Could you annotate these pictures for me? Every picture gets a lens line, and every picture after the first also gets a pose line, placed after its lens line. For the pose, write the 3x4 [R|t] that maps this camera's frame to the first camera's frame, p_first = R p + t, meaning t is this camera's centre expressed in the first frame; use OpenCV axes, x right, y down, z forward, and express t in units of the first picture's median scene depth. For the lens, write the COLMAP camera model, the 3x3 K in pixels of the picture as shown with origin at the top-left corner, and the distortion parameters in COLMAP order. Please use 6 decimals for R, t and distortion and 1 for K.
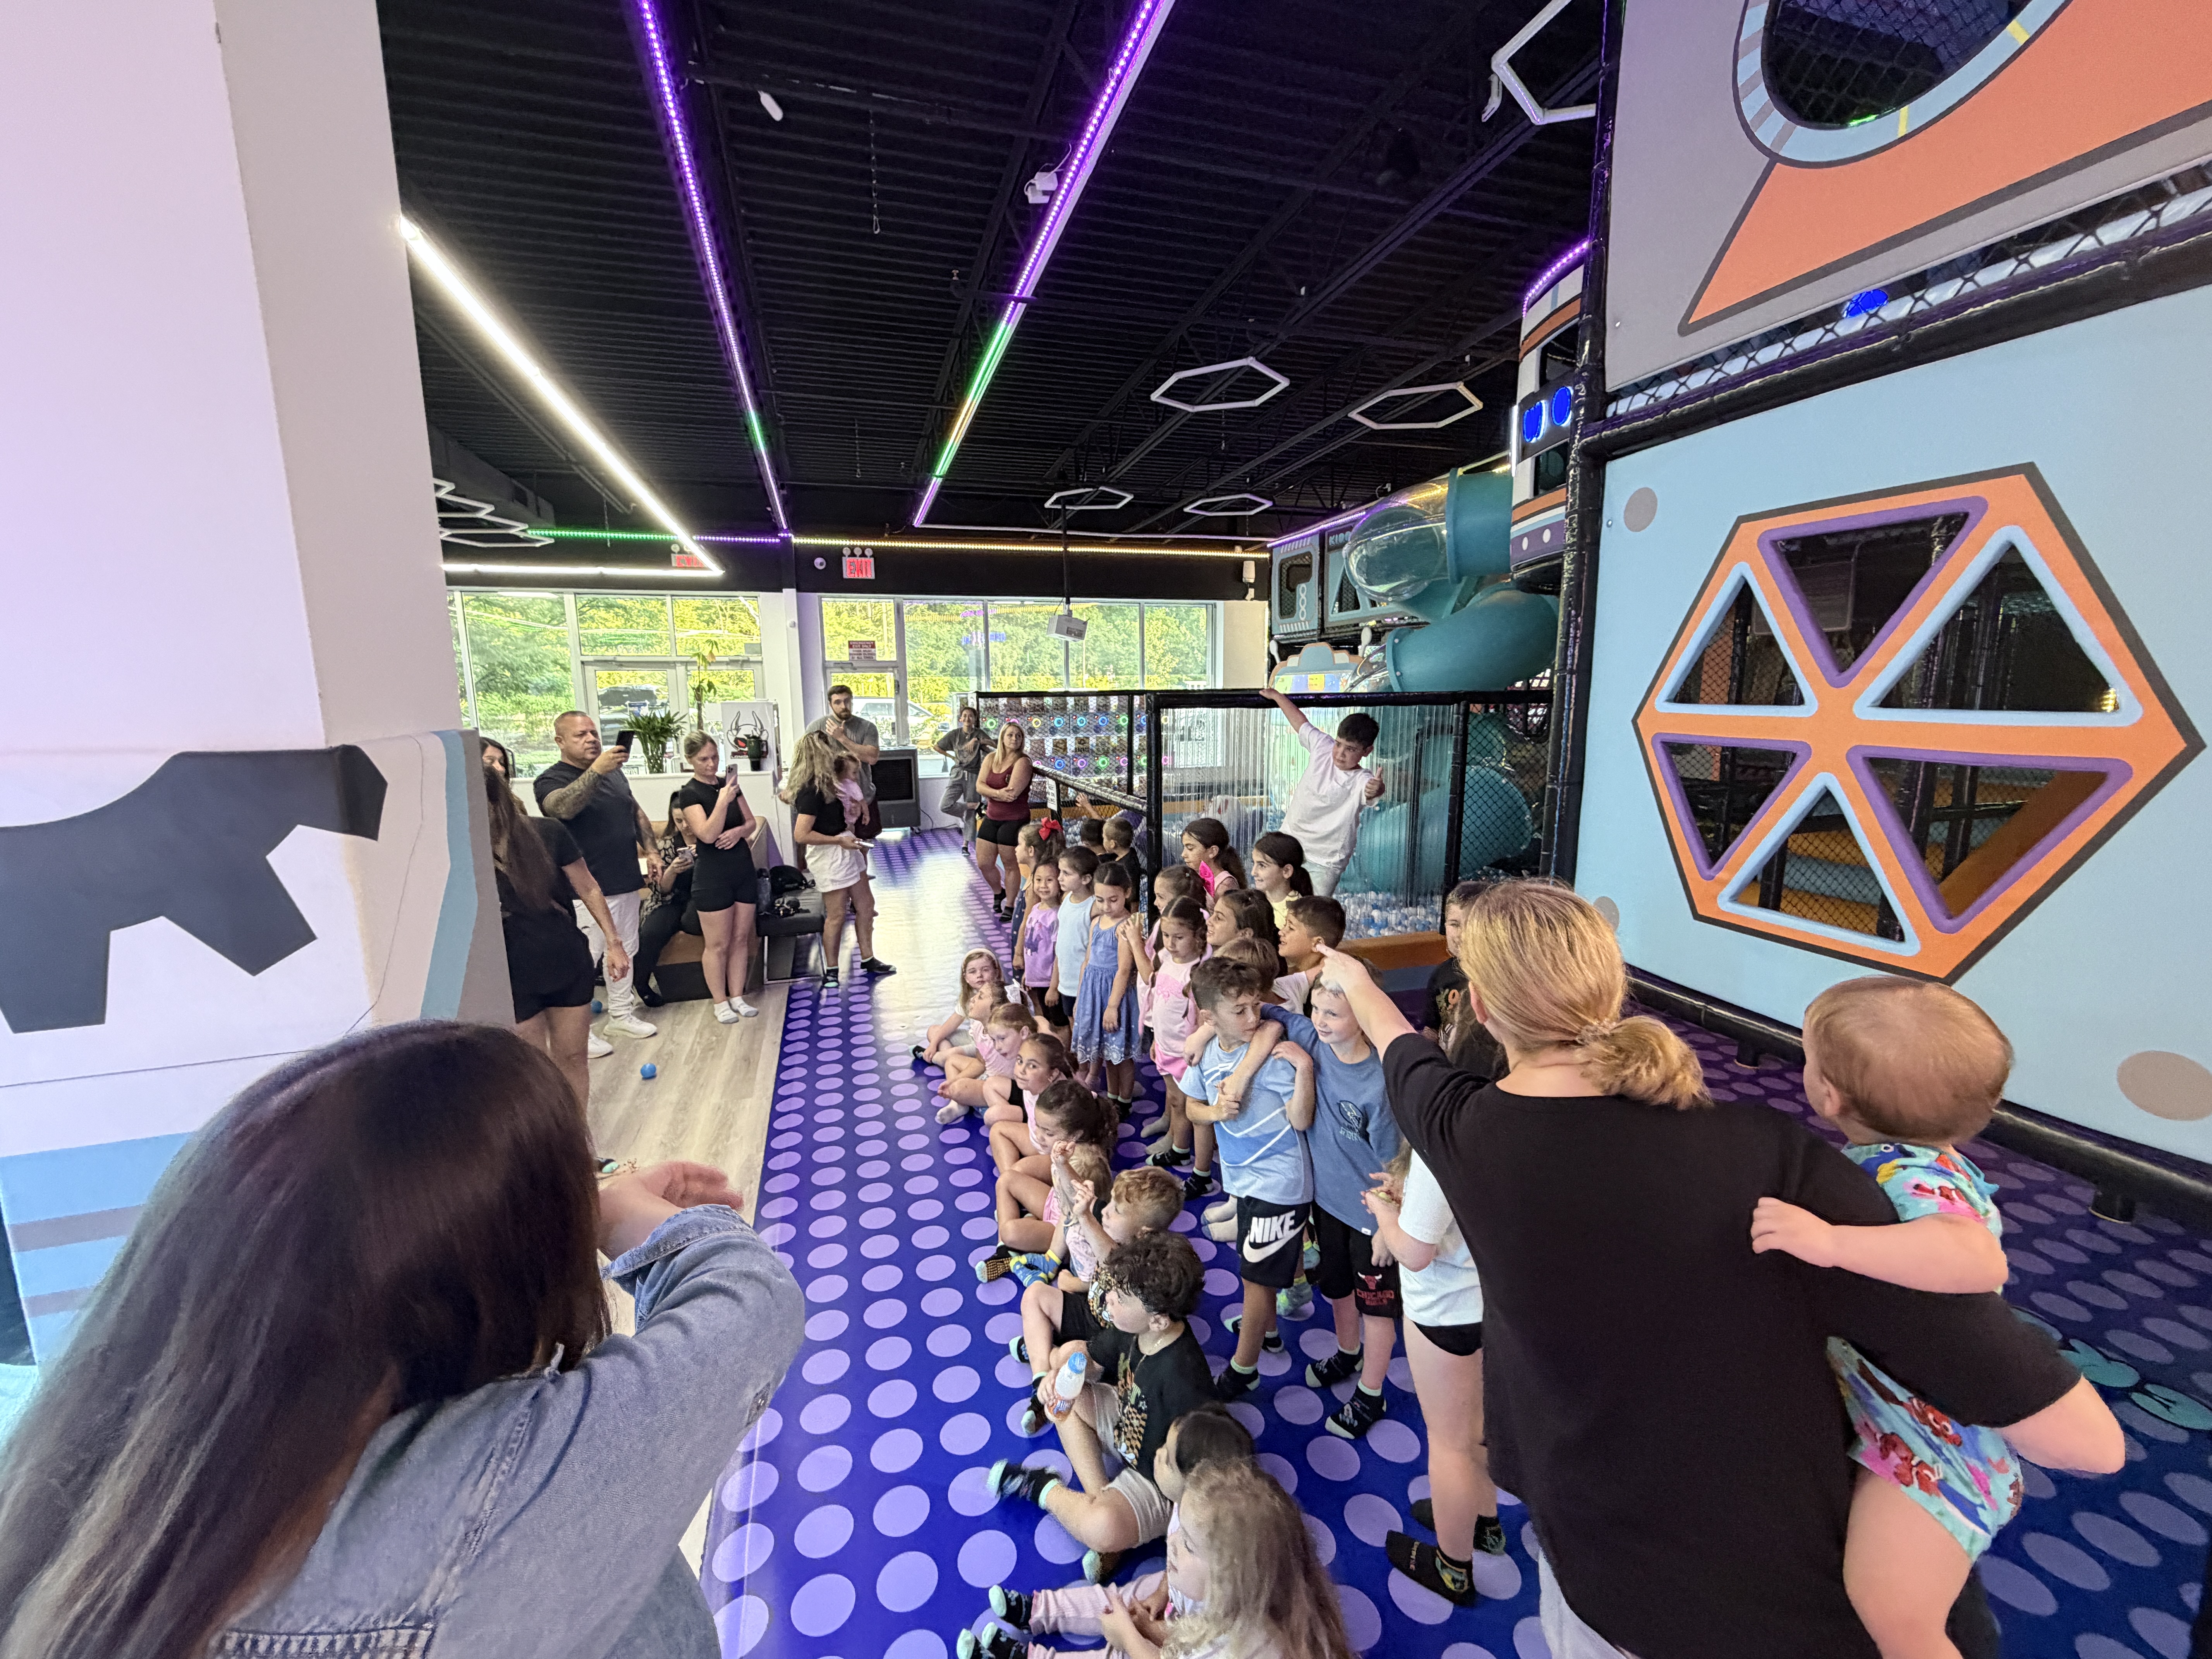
lens RADIAL K [[889.3, 0, 1106.0], [0, 889.3, 829.5], [0, 0, 1]] dist [0.002133, -0.000025]
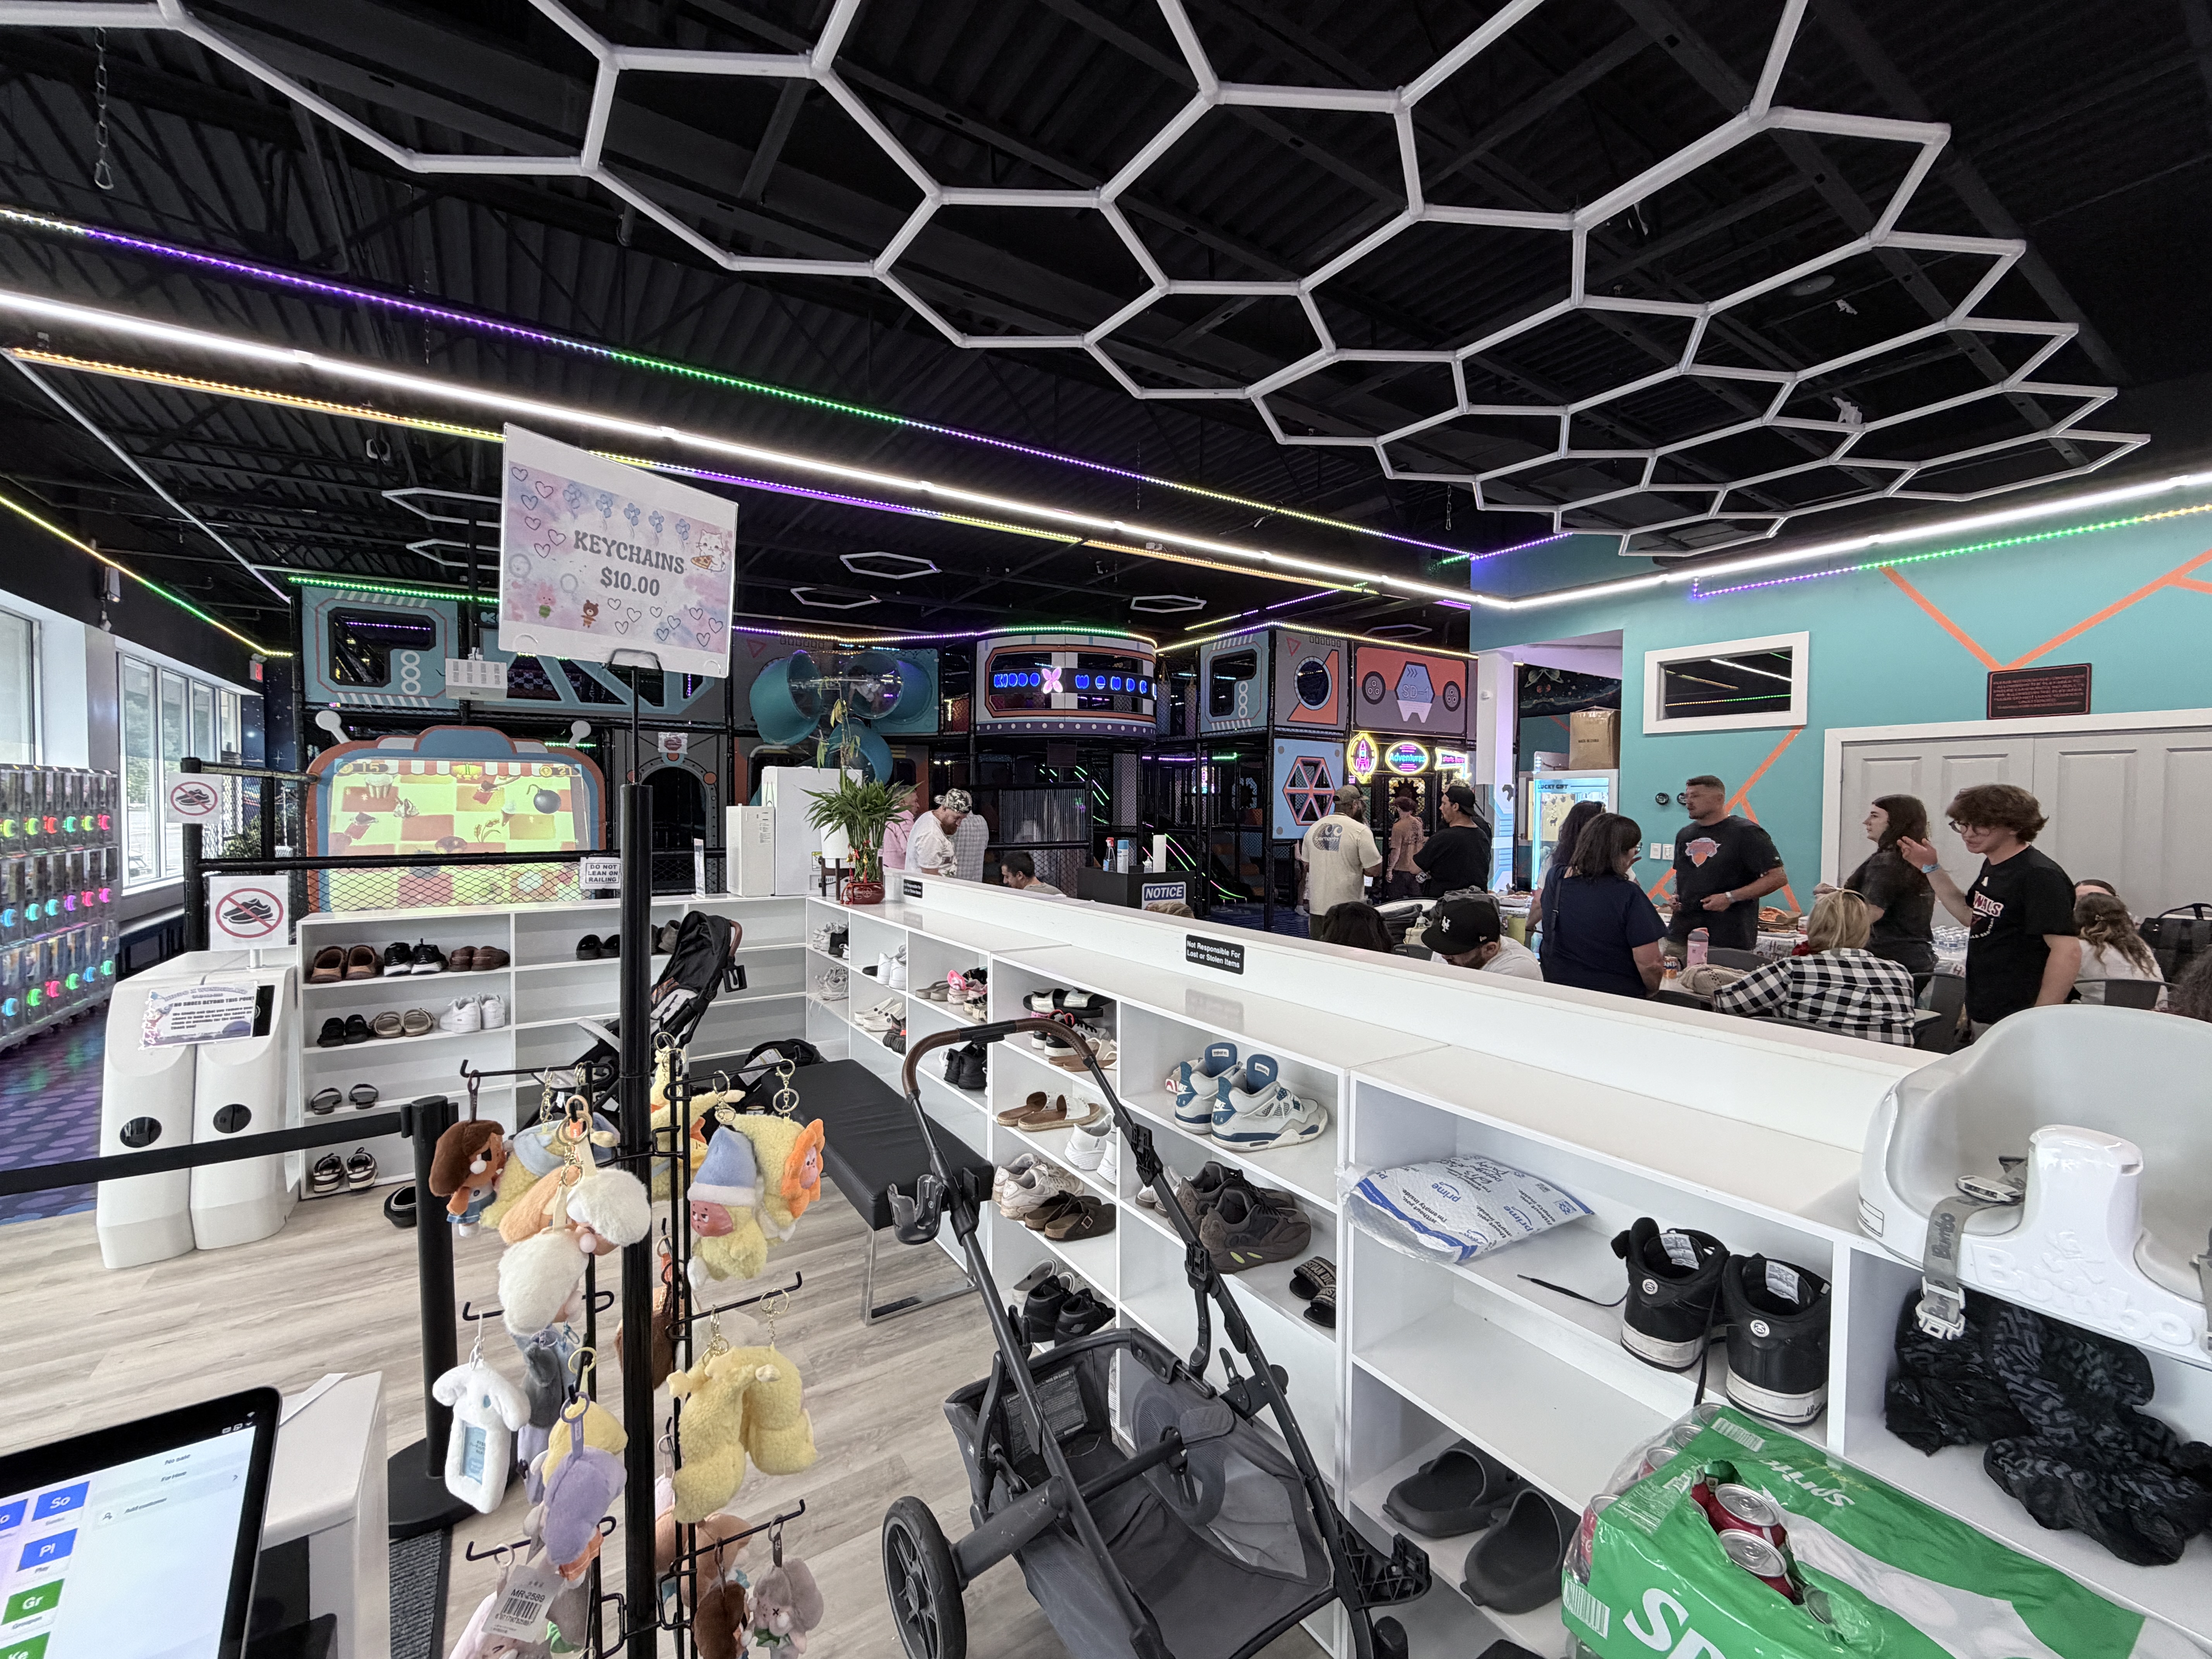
lens RADIAL K [[889.3, 0, 1106.0], [0, 889.3, 829.5], [0, 0, 1]] dist [0.002133, -0.000025]
pose [[-0.285946, -0.019411, 0.958049, -0.853771], [0.146210, 0.987204, 0.063640, -0.080512], [-0.947026, 0.158274, -0.279449, 0.734246]]
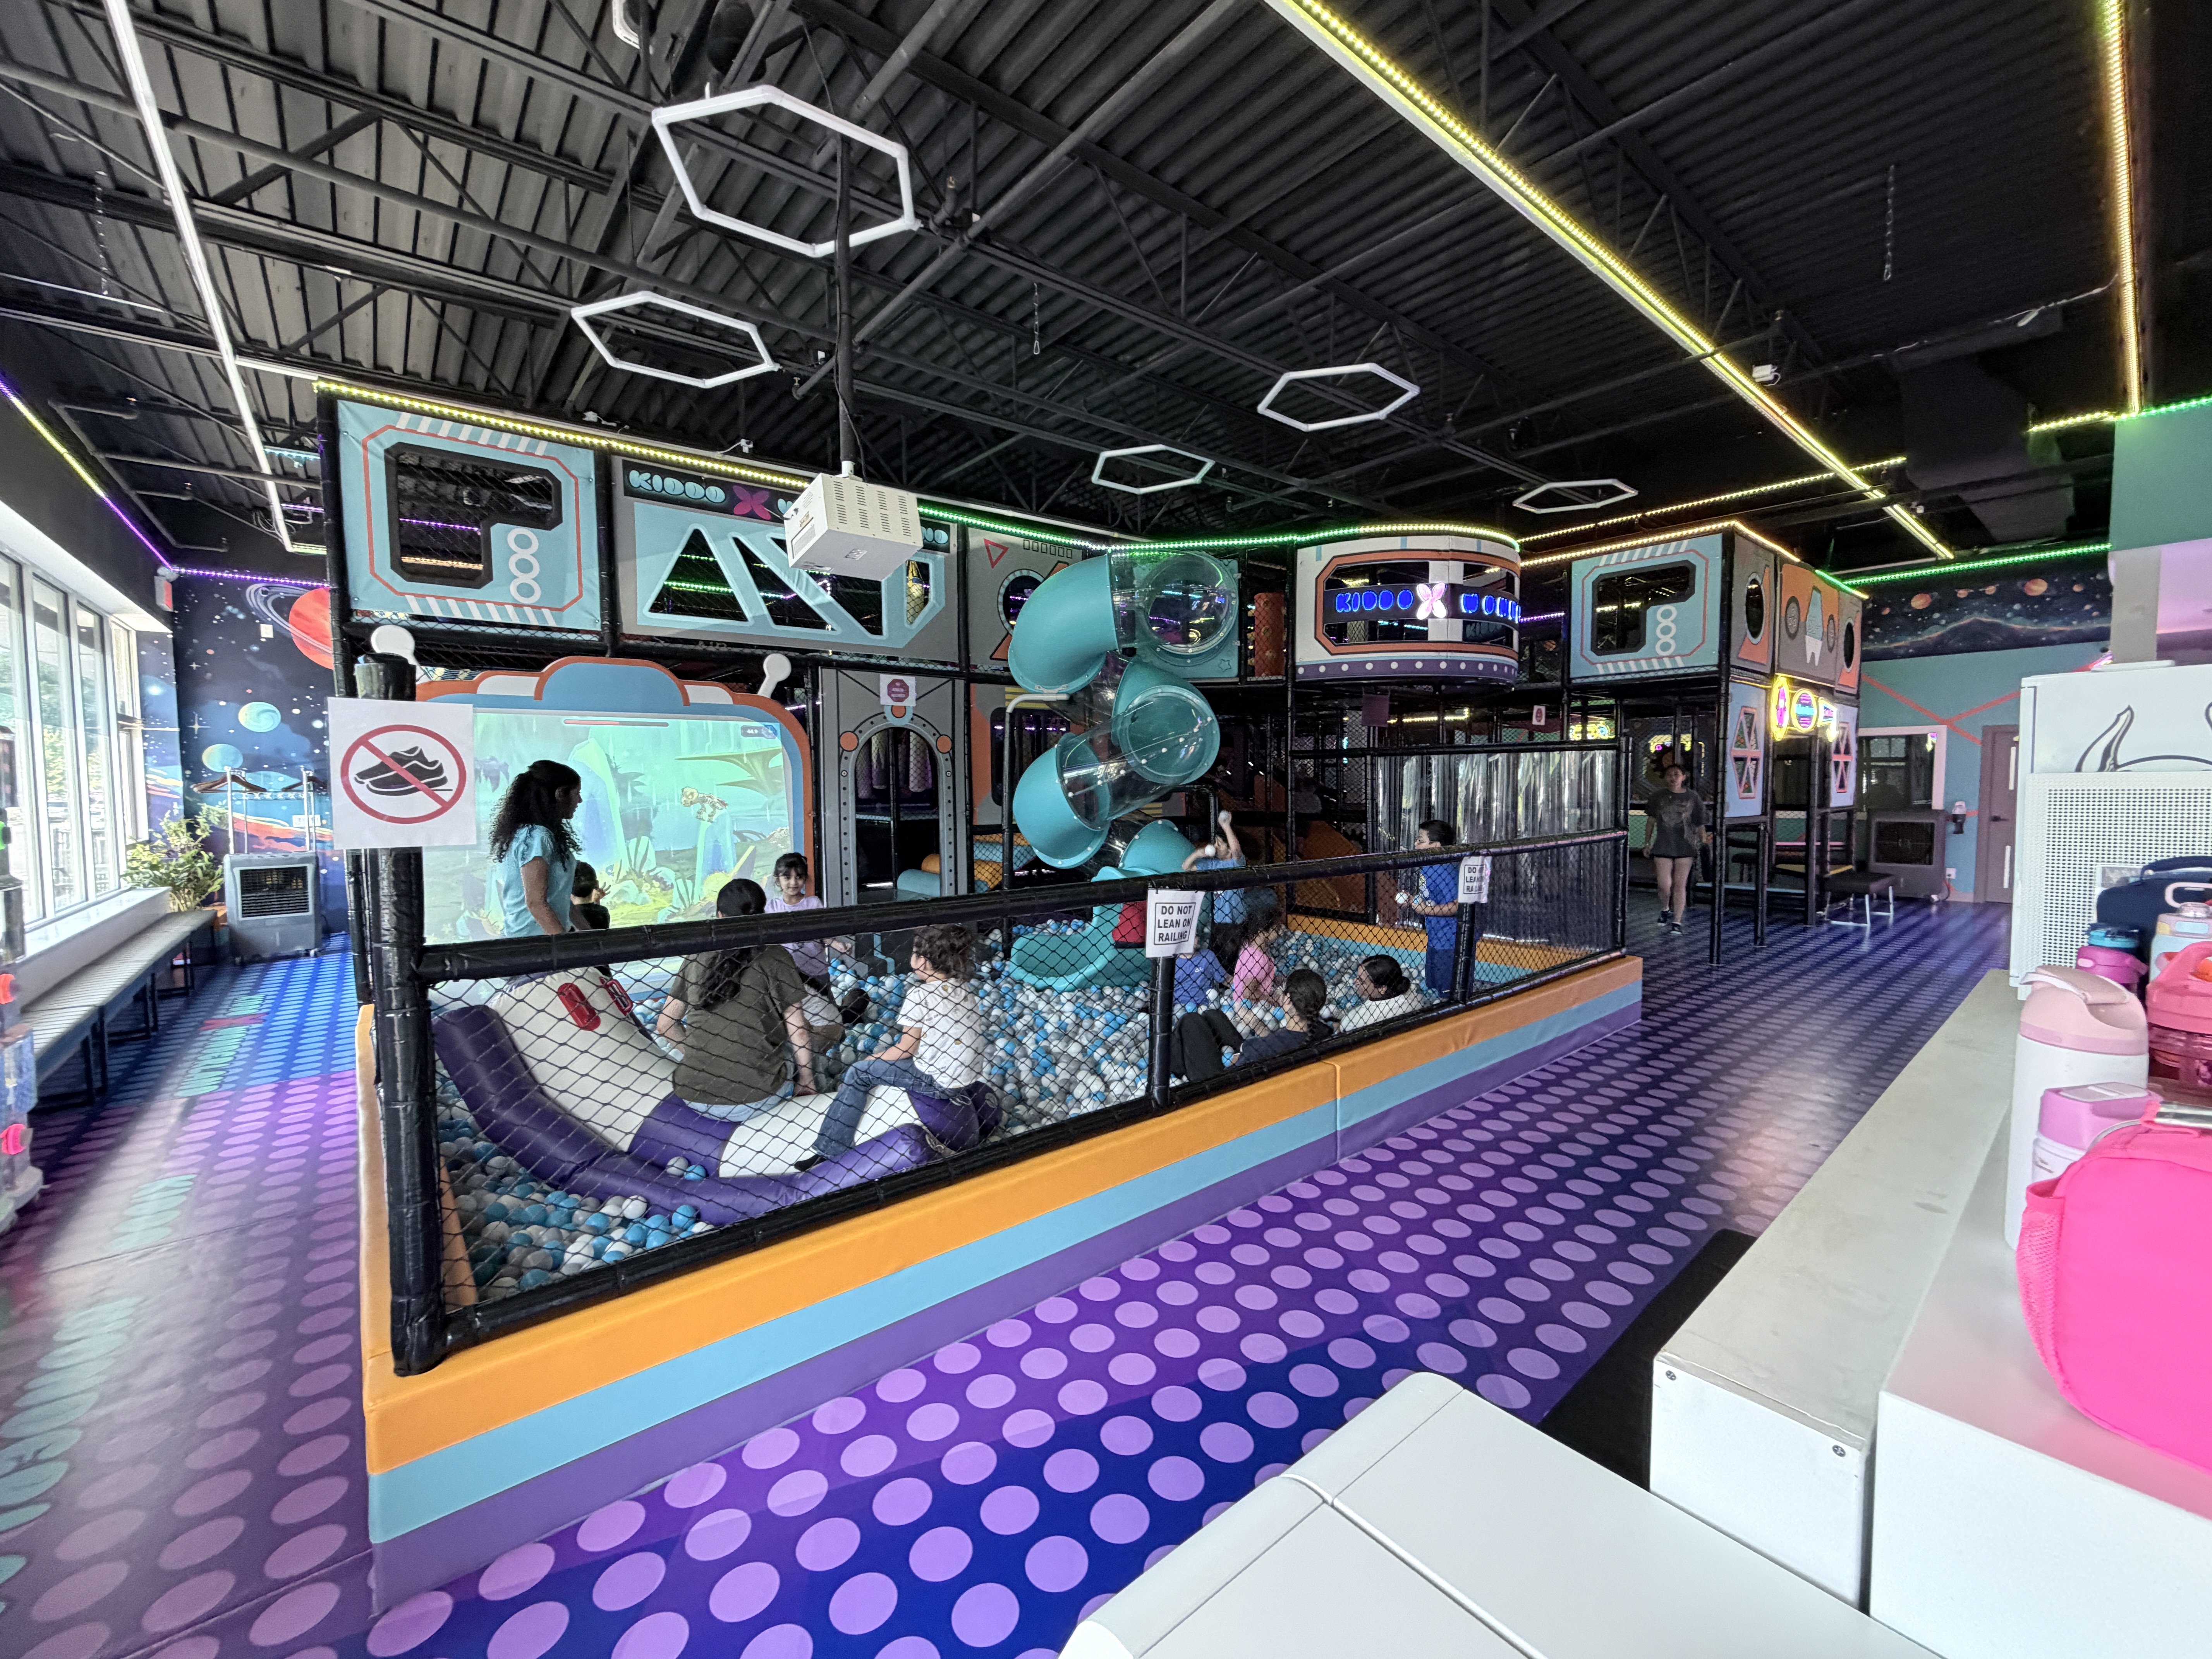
lens RADIAL K [[889.3, 0, 1106.0], [0, 889.3, 829.5], [0, 0, 1]] dist [0.002133, -0.000025]
pose [[-0.382618, -0.038352, 0.923110, -0.402394], [0.155512, 0.982209, 0.105266, -0.131202], [-0.910725, 0.183831, -0.369847, 1.042661]]
